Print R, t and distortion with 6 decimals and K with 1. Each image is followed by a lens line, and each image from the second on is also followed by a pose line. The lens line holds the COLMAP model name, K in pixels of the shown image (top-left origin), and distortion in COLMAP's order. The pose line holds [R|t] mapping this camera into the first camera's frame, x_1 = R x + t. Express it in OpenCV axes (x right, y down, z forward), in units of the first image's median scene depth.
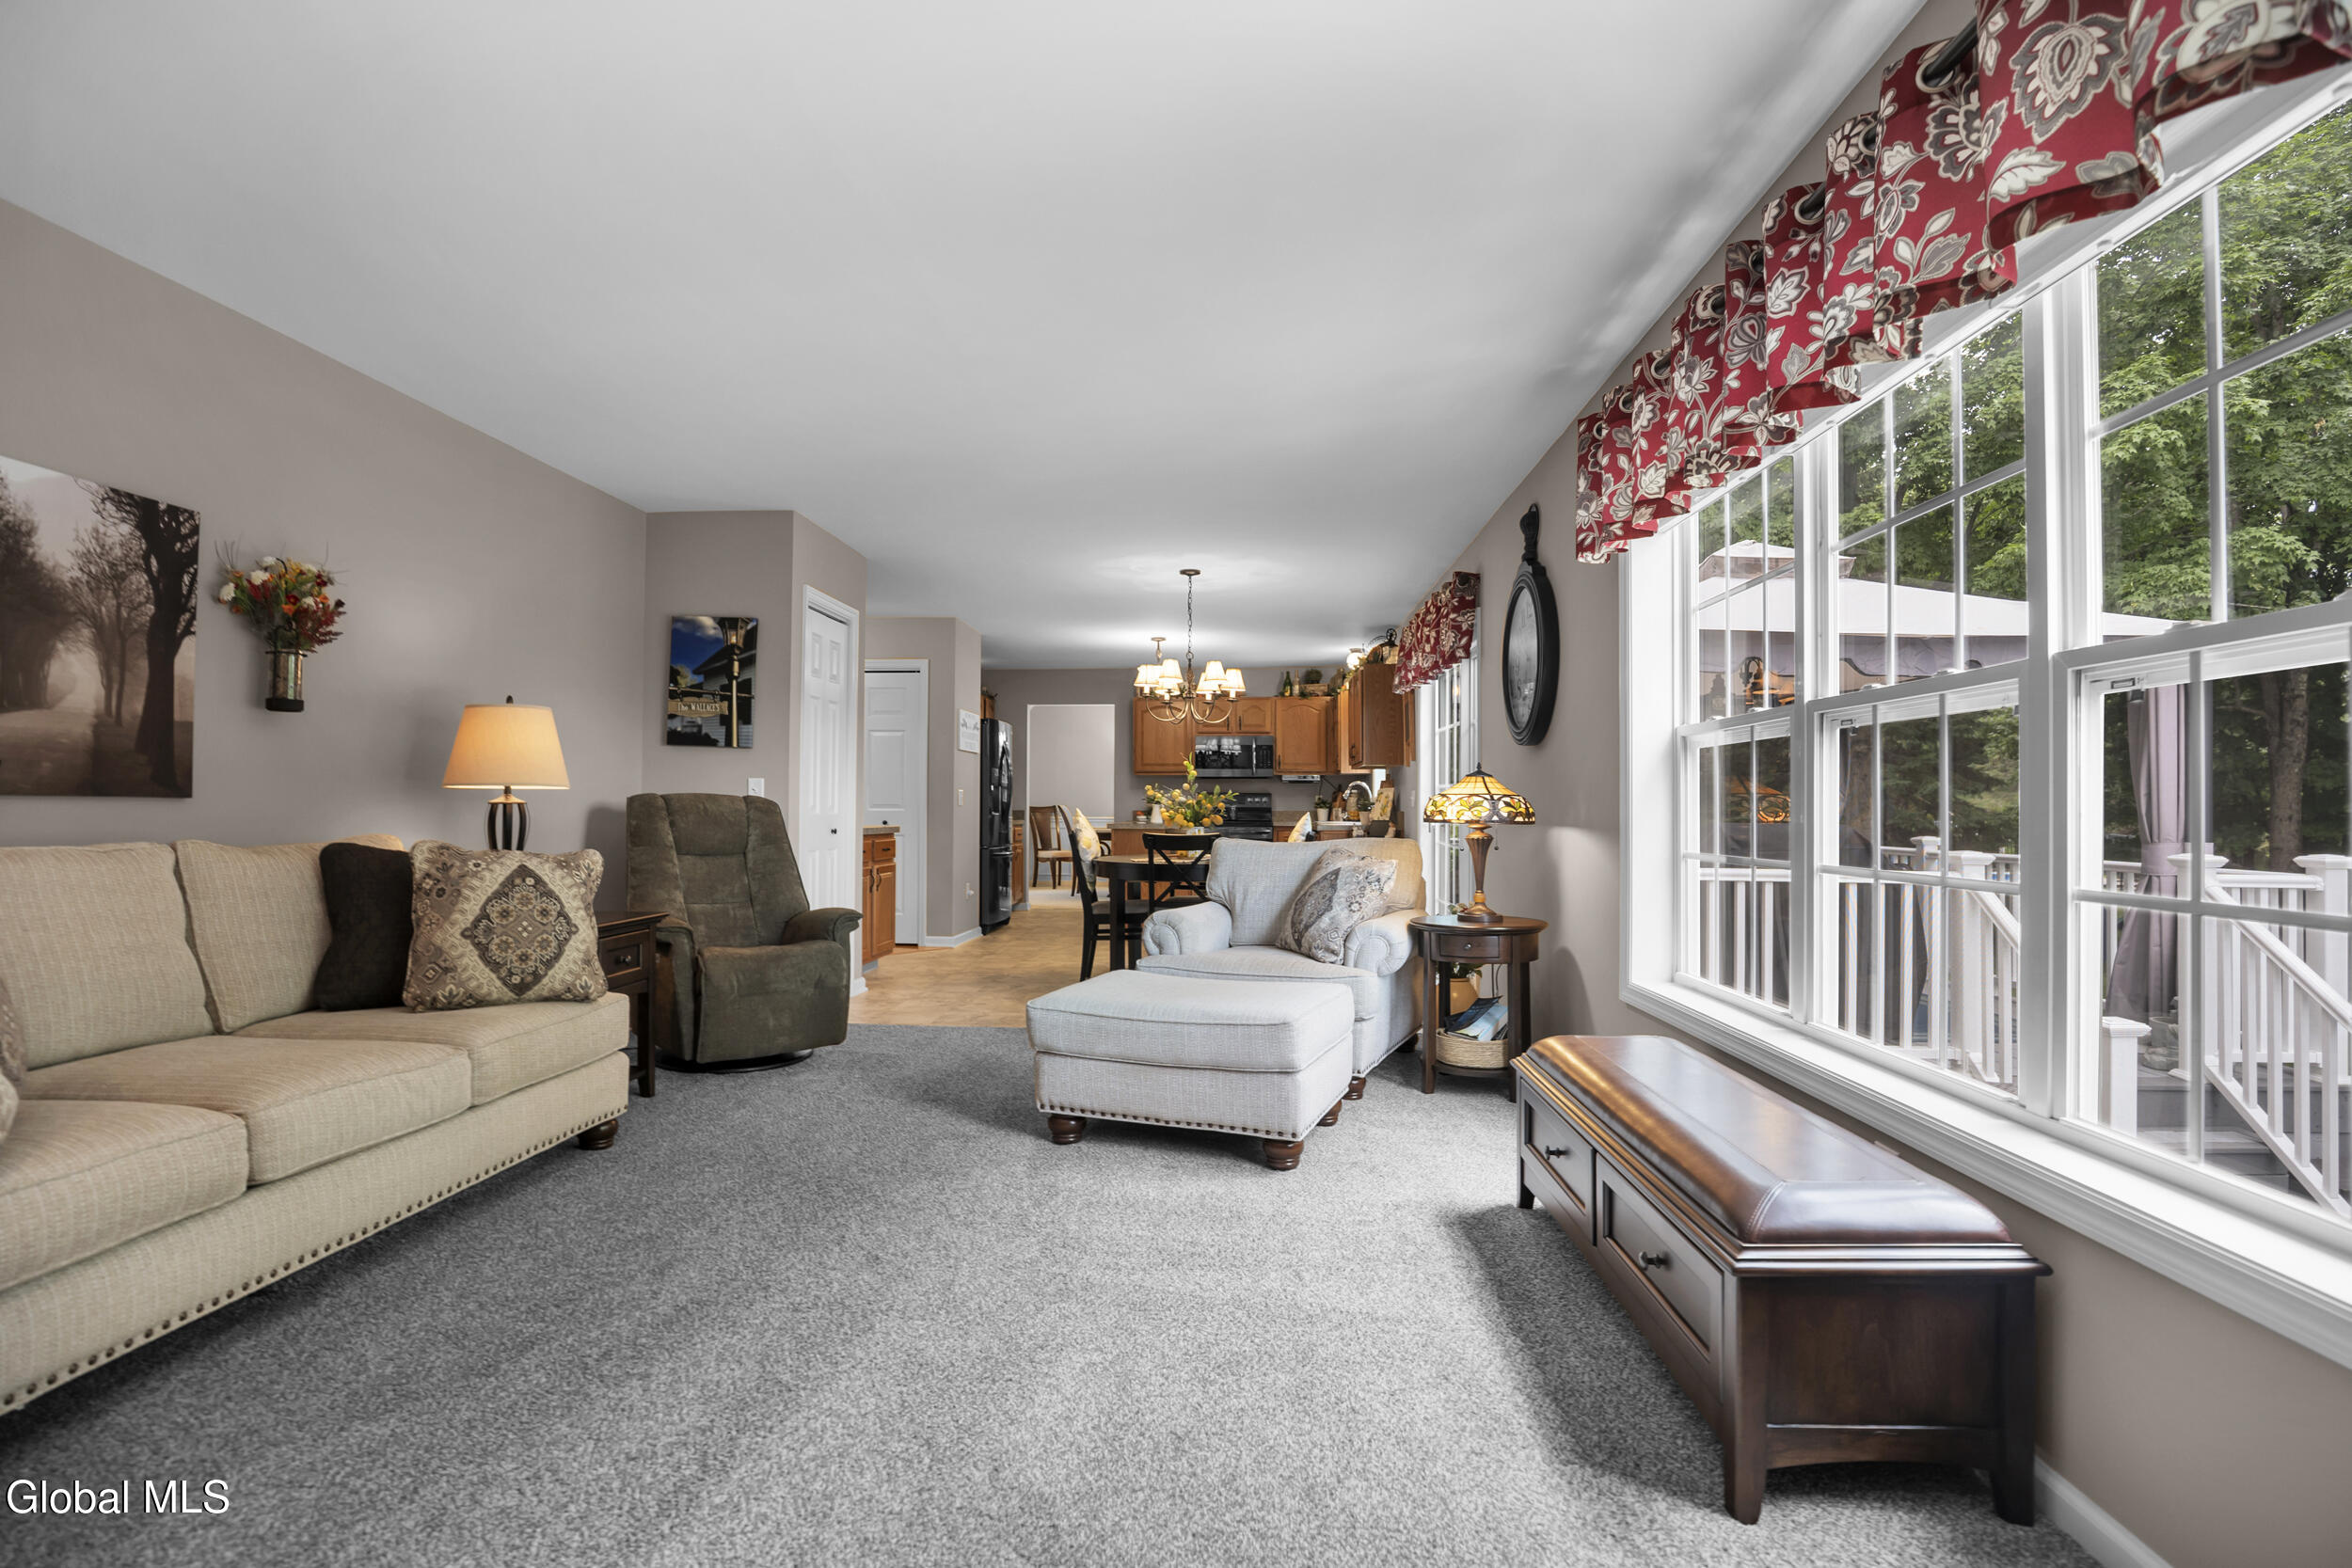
lens RADIAL K [[1102.3, 0, 1195.4], [0, 1102.3, 765.1], [0, 0, 1]] dist [-0.039789, 0.007184]
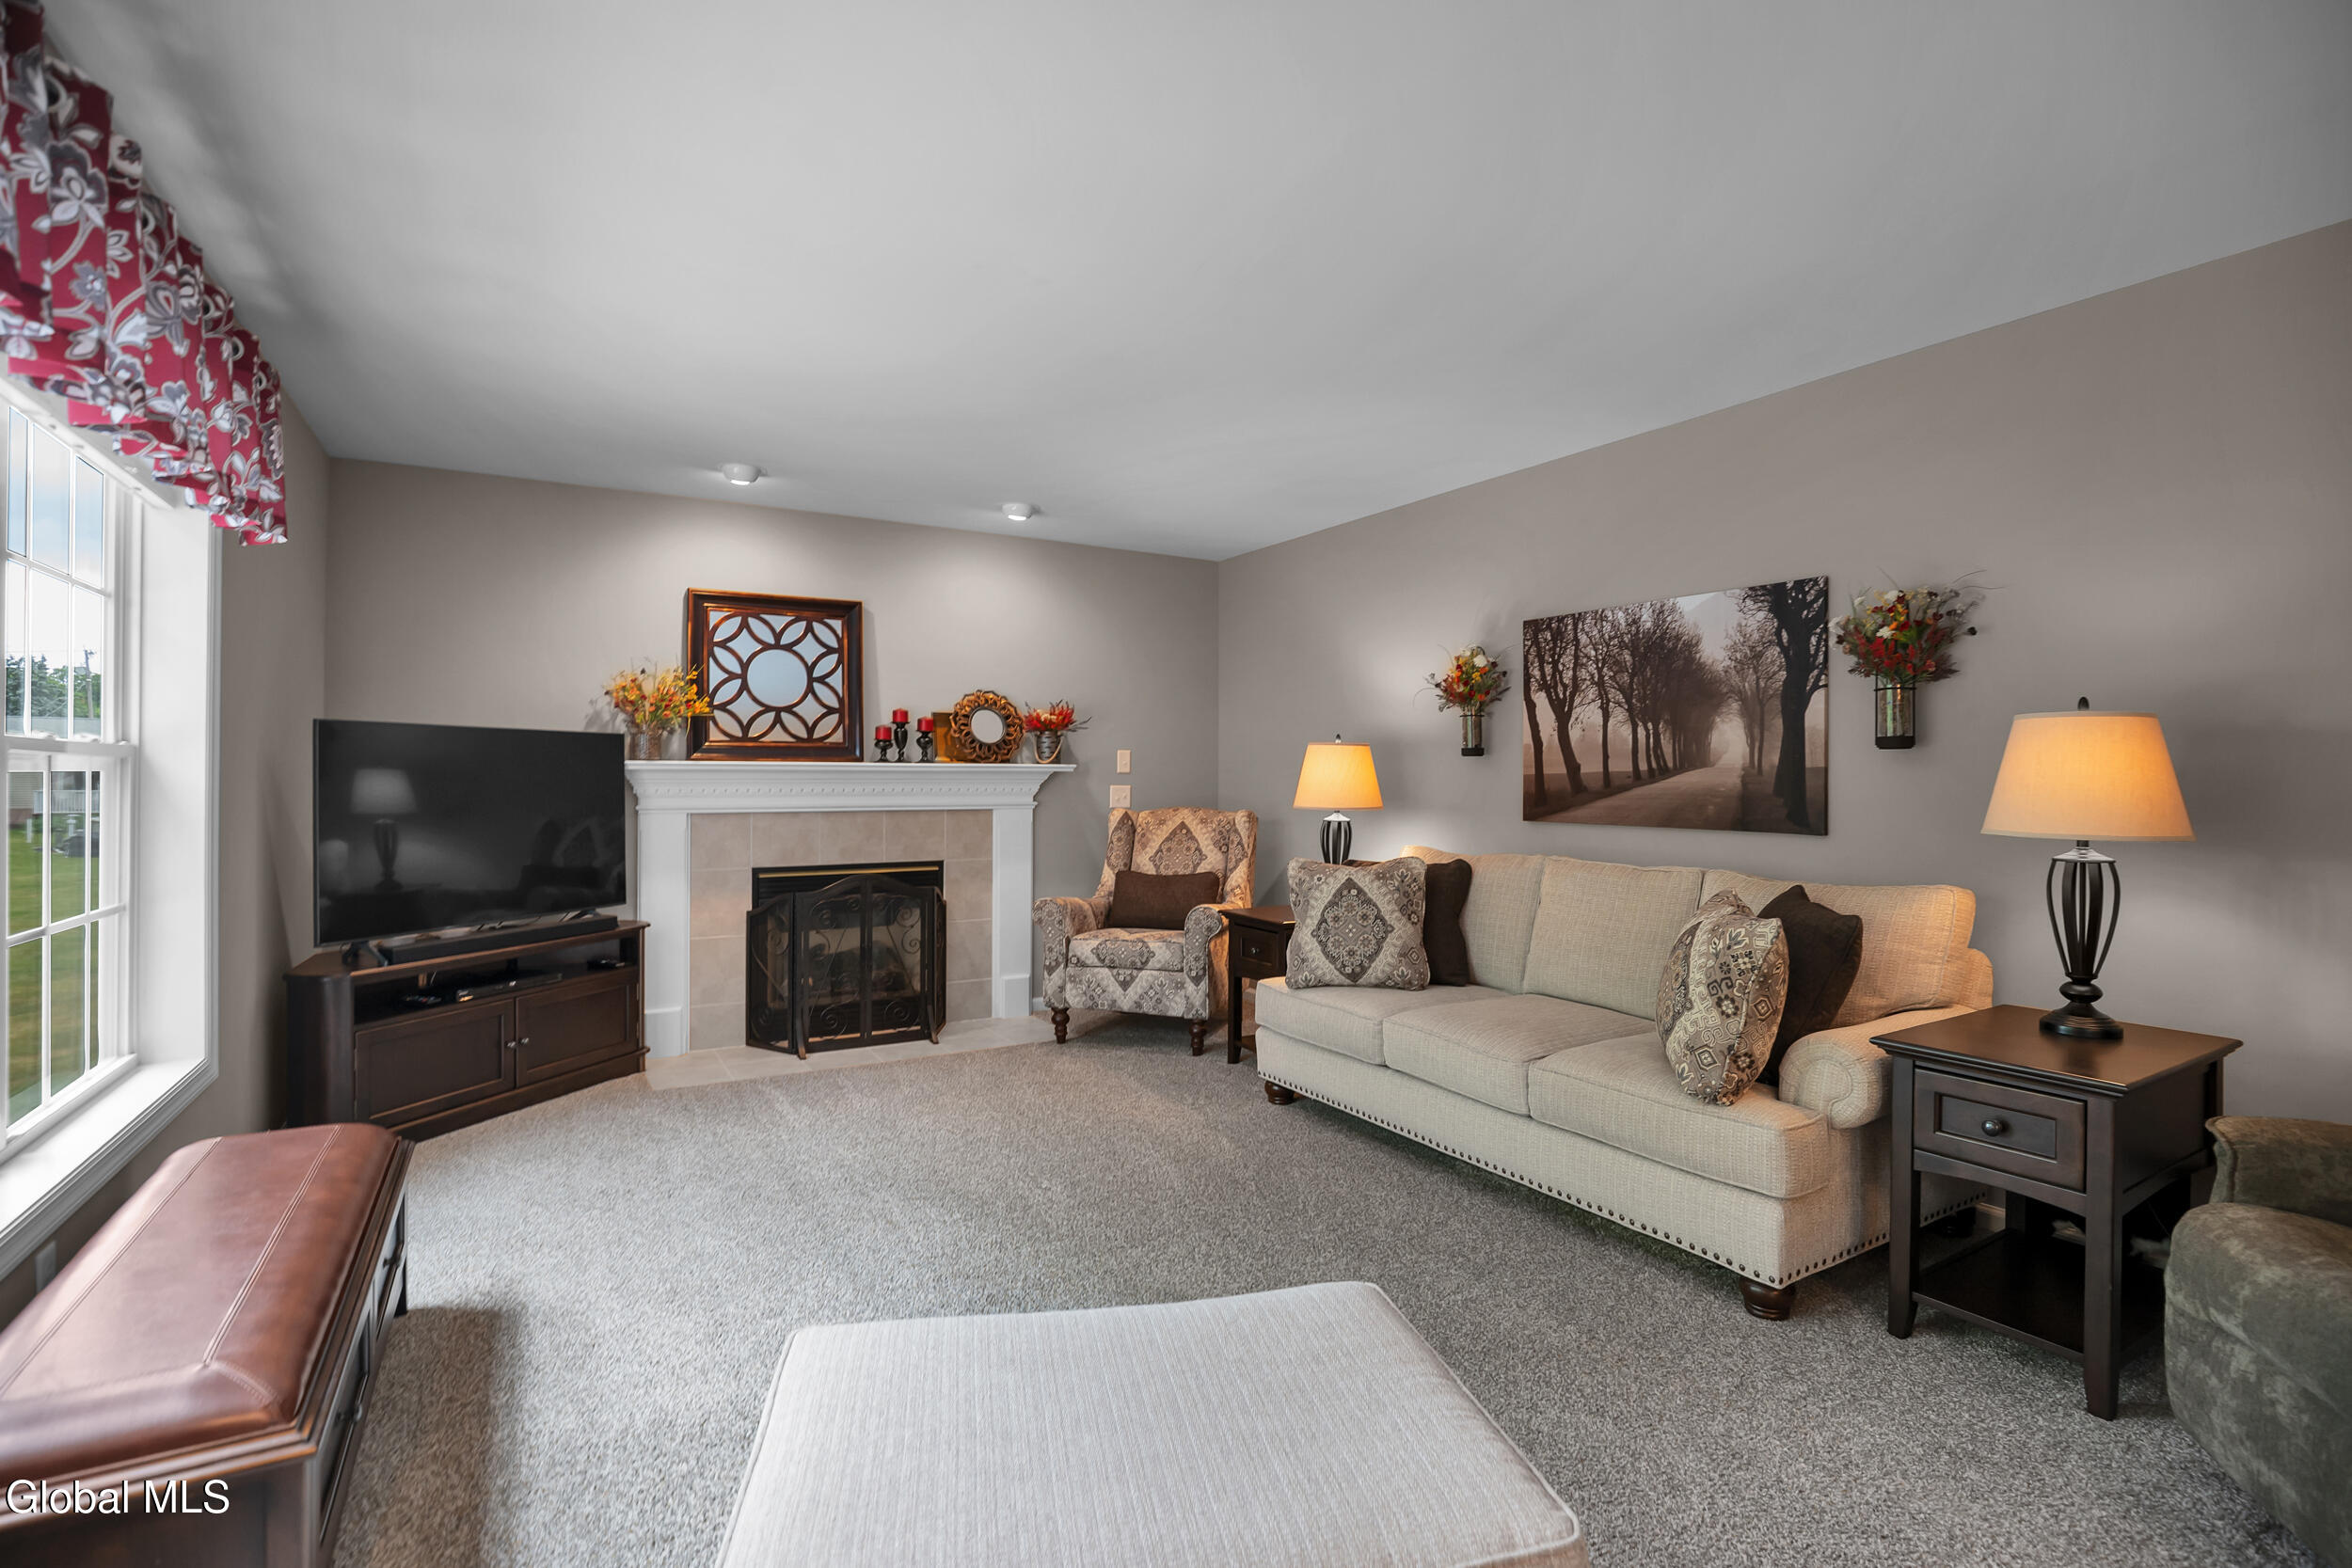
lens RADIAL K [[1102.3, 0, 1195.4], [0, 1102.3, 765.1], [0, 0, 1]] dist [-0.039789, 0.007184]
pose [[-0.827640, -0.002780, -0.561252, 0.247384], [0.024743, 0.998835, -0.041434, -0.012116], [0.560713, -0.048180, -0.826607, 1.661122]]
